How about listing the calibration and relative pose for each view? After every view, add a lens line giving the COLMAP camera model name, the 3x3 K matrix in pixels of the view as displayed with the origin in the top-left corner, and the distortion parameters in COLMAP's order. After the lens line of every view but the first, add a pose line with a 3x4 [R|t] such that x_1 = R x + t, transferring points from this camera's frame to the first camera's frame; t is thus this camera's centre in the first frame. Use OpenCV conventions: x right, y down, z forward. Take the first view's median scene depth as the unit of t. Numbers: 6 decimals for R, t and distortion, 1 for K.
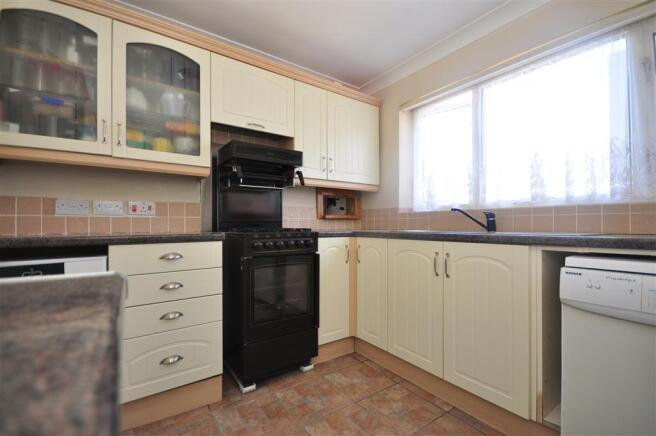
lens RADIAL K [[285.6, 0, 331.7], [0, 285.6, 221.4], [0, 0, 1]] dist [-0.005571, -0.001895]
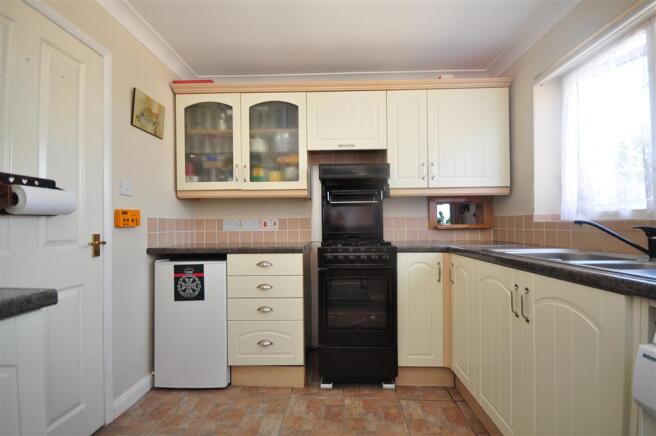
lens RADIAL K [[285.6, 0, 332.1], [0, 285.6, 221.9], [0, 0, 1]] dist [-0.005571, -0.001895]
pose [[0.794042, -0.011809, -0.607748, 0.386856], [0.011547, 0.999924, -0.004344, -0.048042], [0.607753, -0.003569, 0.794118, 0.120121]]
